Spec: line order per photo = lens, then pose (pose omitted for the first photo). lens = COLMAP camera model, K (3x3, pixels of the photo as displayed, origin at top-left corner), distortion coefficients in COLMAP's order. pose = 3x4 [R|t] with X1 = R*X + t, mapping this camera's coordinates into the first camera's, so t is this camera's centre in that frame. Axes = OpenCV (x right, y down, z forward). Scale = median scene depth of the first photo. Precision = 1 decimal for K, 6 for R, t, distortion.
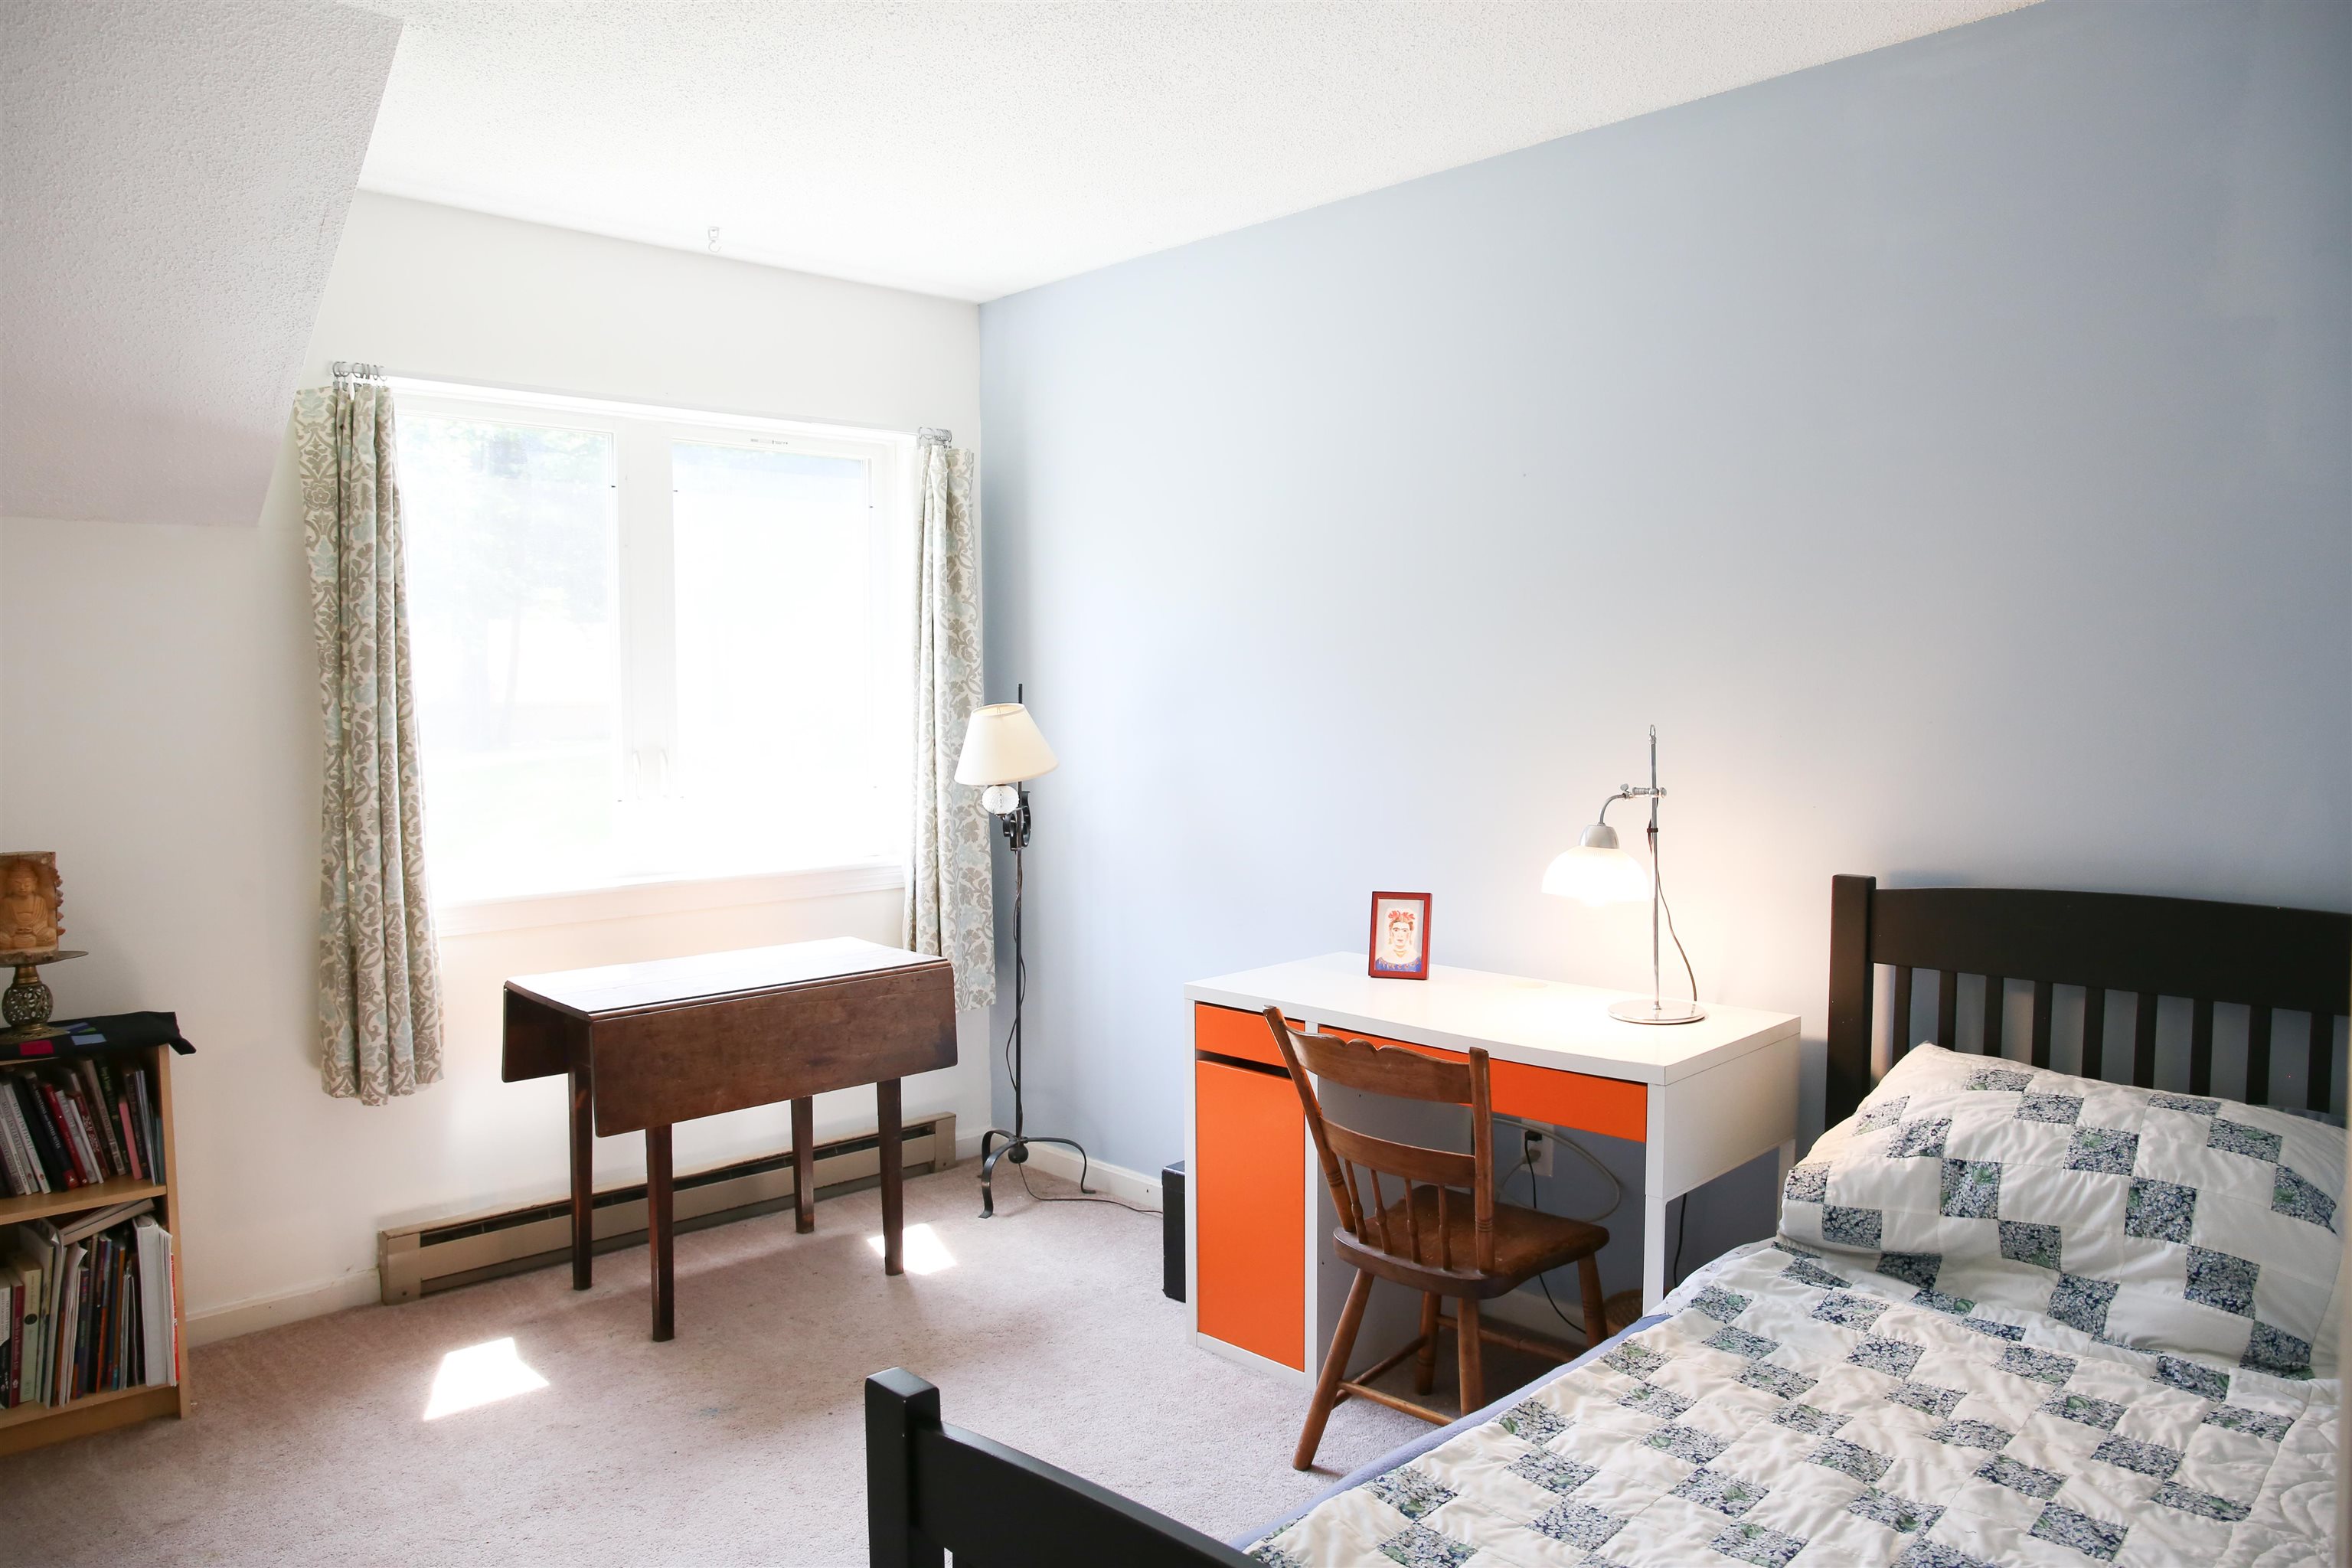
lens RADIAL K [[1610.7, 0, 1176.0], [0, 1610.7, 784.0], [0, 0, 1]] dist [-0.110664, 0.080465]
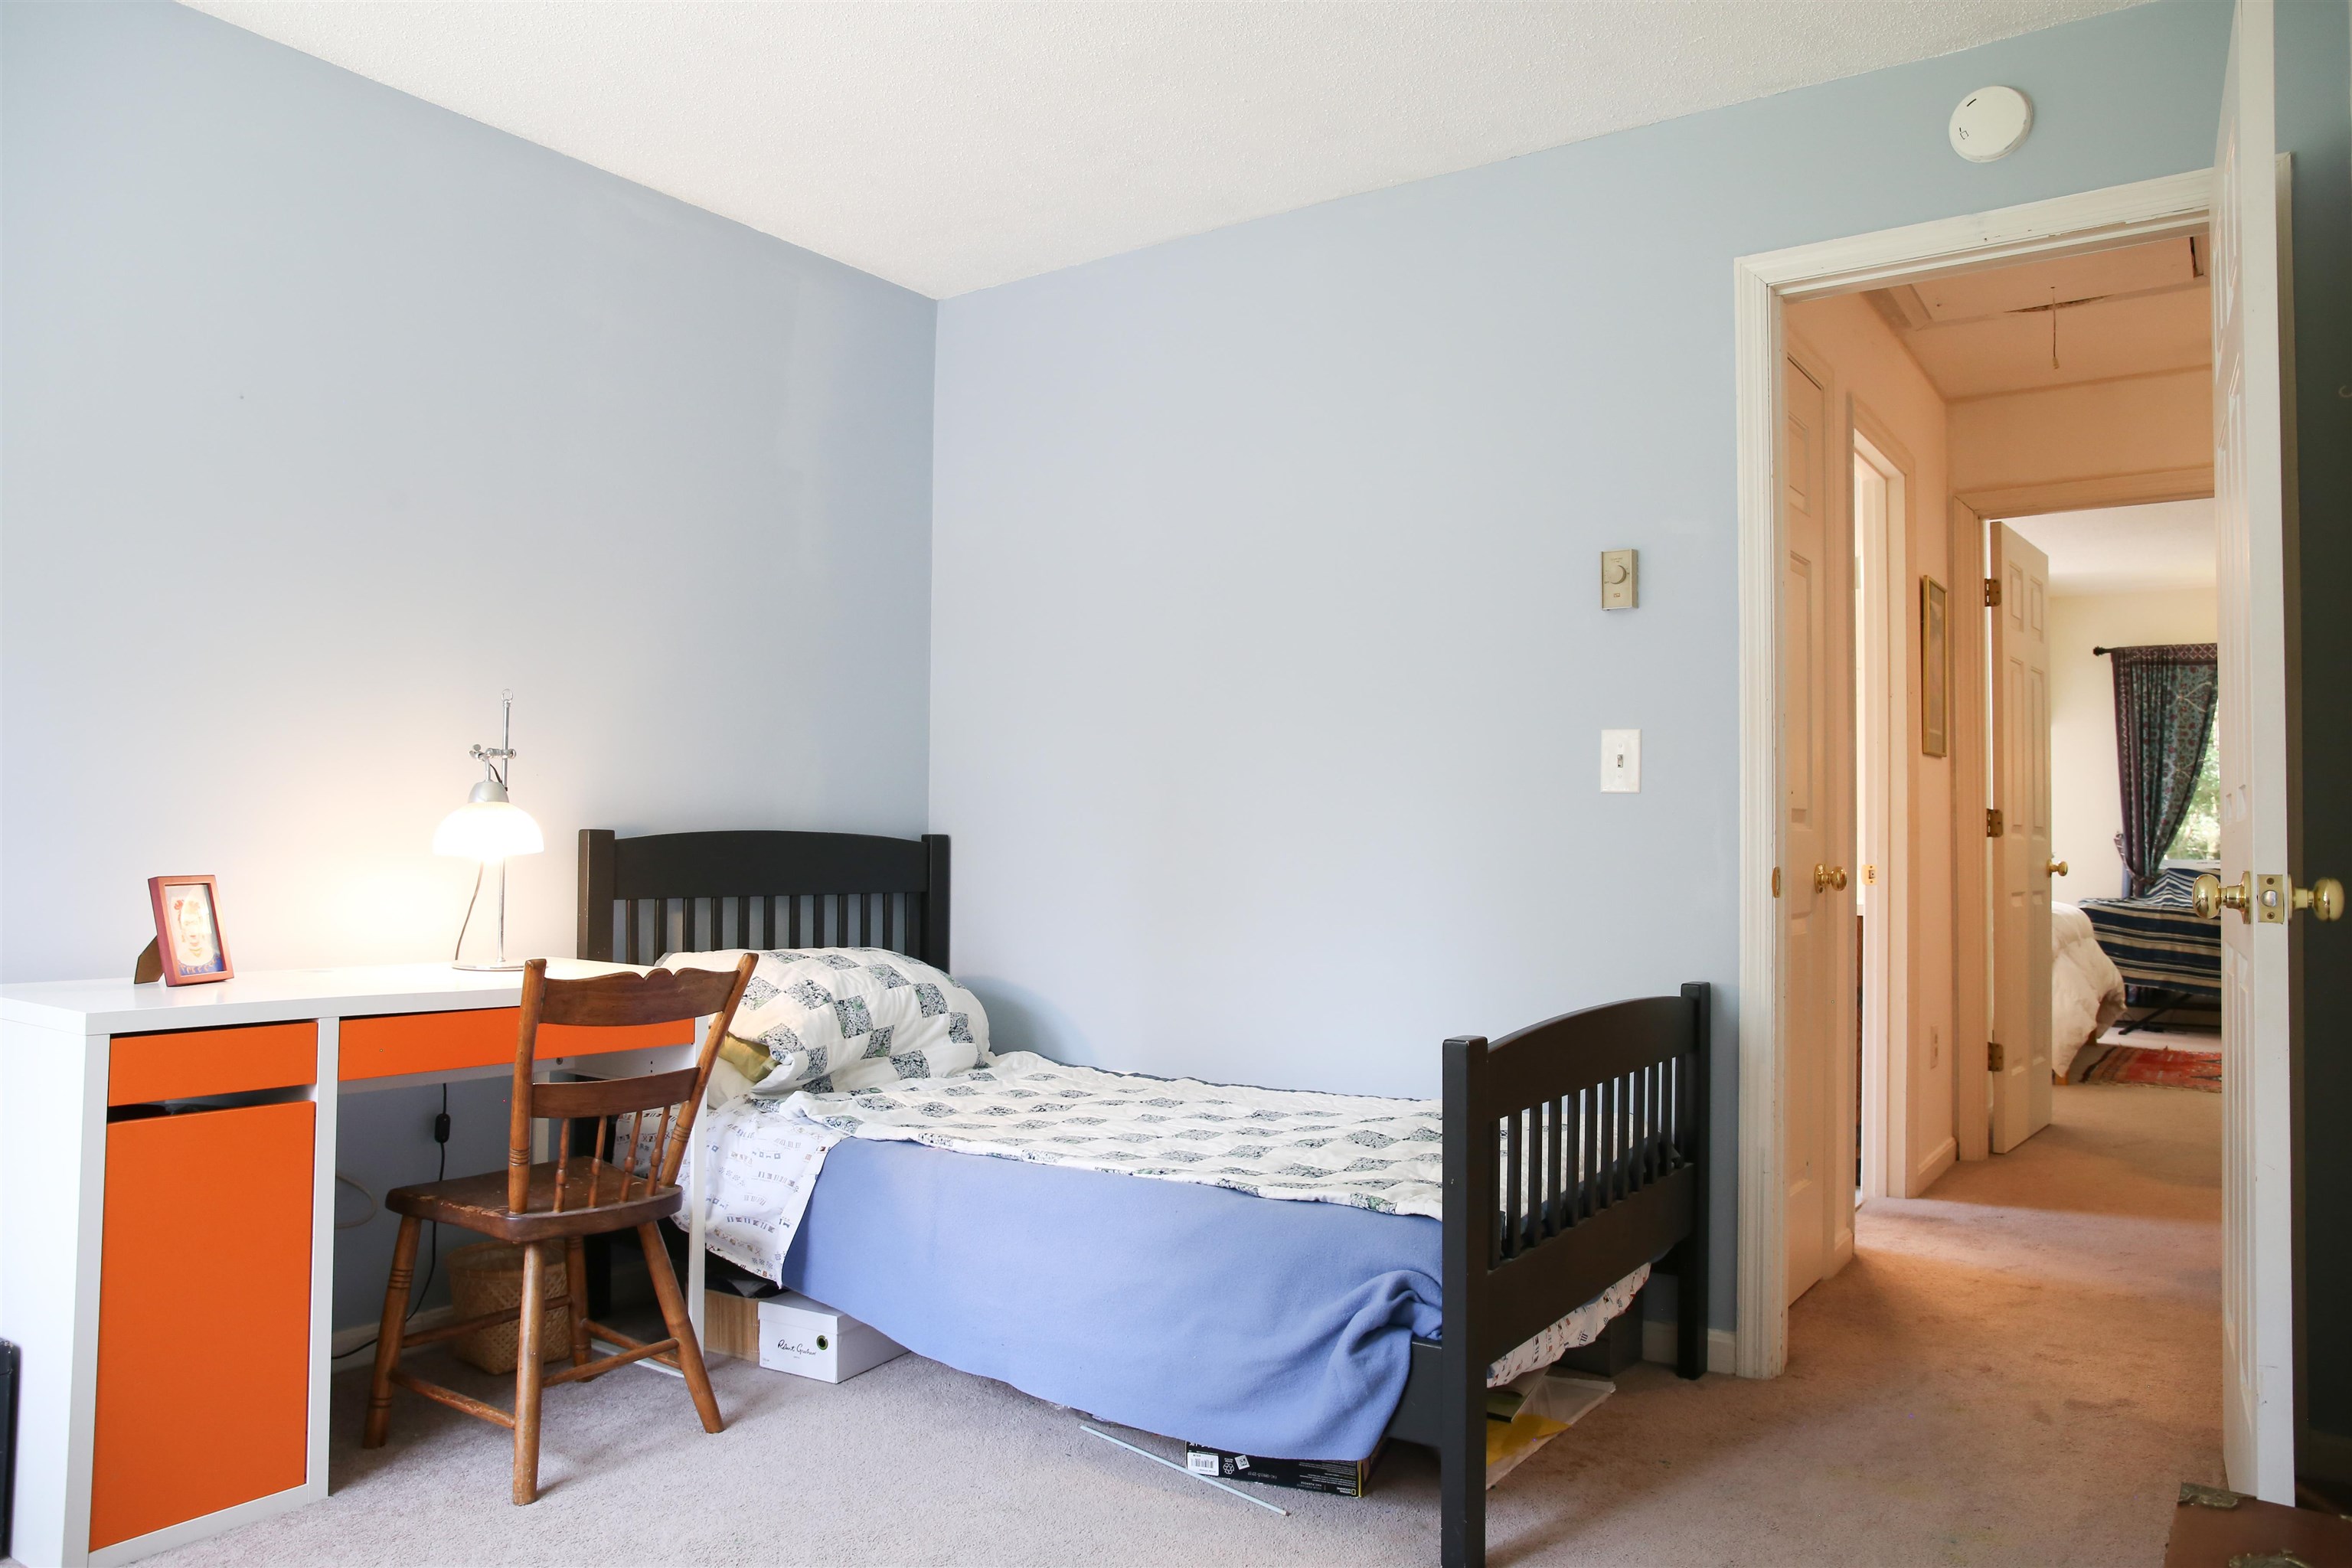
lens RADIAL K [[1610.7, 0, 1176.0], [0, 1610.7, 784.0], [0, 0, 1]] dist [-0.110664, 0.080465]
pose [[-0.166472, 0.042320, 0.985138, -0.843025], [0.055172, 0.997913, -0.033546, 0.089254], [-0.984502, 0.048768, -0.168459, 0.776910]]
